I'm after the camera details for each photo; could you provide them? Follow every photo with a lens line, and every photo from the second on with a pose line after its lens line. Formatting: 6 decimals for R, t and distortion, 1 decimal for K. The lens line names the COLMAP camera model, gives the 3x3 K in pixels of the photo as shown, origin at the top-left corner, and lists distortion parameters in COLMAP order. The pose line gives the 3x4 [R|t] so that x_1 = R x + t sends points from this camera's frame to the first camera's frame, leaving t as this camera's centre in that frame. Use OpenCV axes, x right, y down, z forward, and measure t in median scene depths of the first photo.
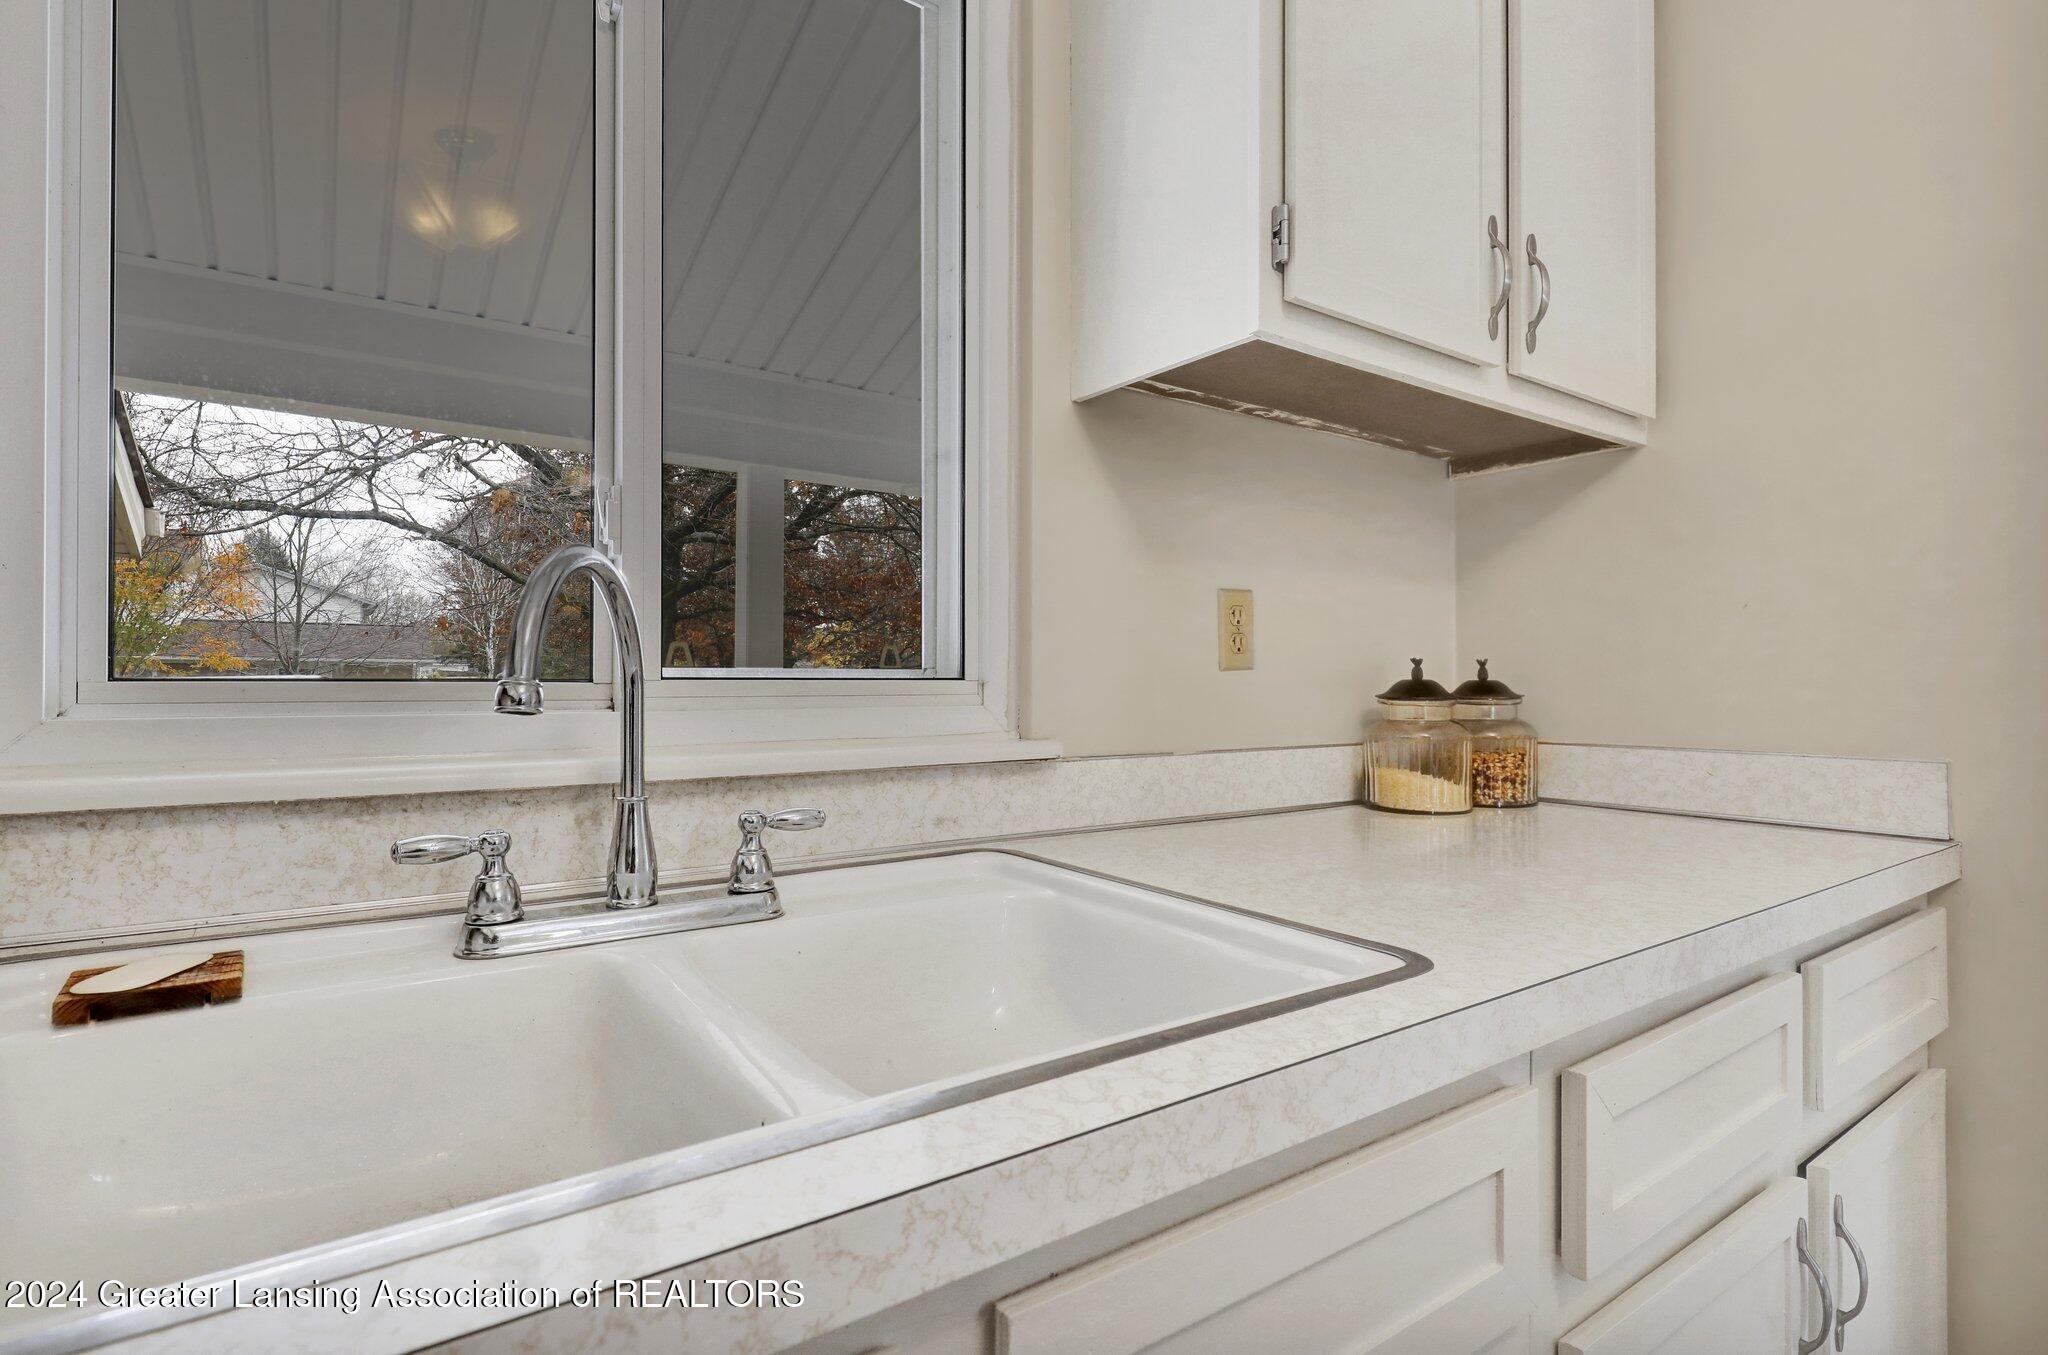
lens RADIAL K [[994.7, 0, 1021.5], [0, 994.7, 674.4], [0, 0, 1]] dist [0.003608, -0.000294]
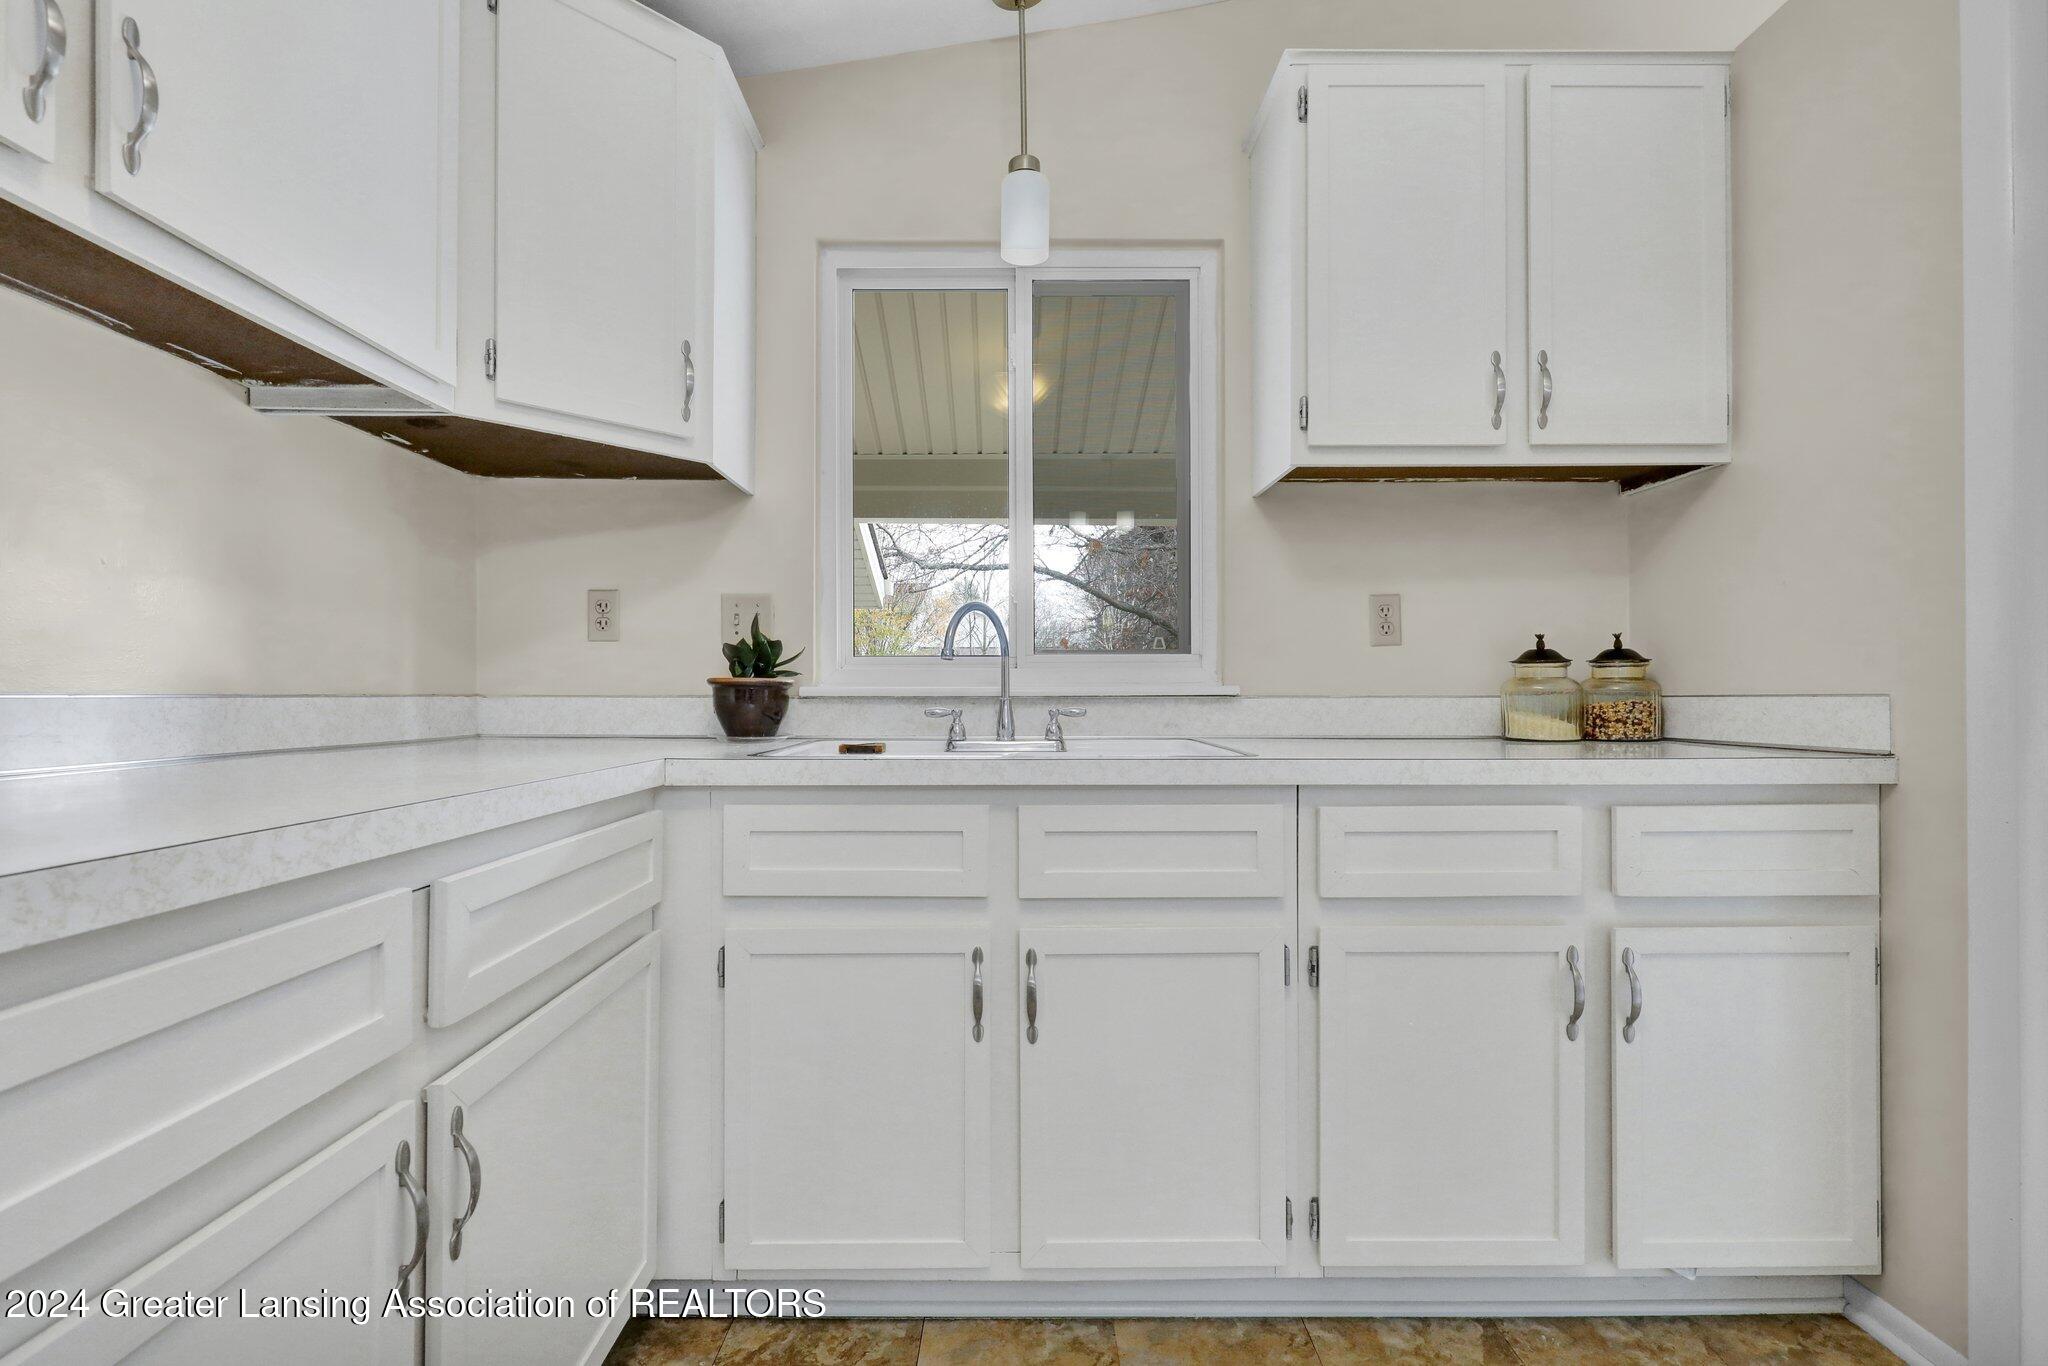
lens RADIAL K [[958.2, 0, 1019.9], [0, 958.2, 687.3], [0, 0, 1]] dist [0.001442, 0.000057]
pose [[0.825695, -0.007596, -0.564066, 0.554881], [0.008231, 0.999965, -0.001417, 0.055226], [0.564057, -0.003473, 0.825729, -0.540774]]
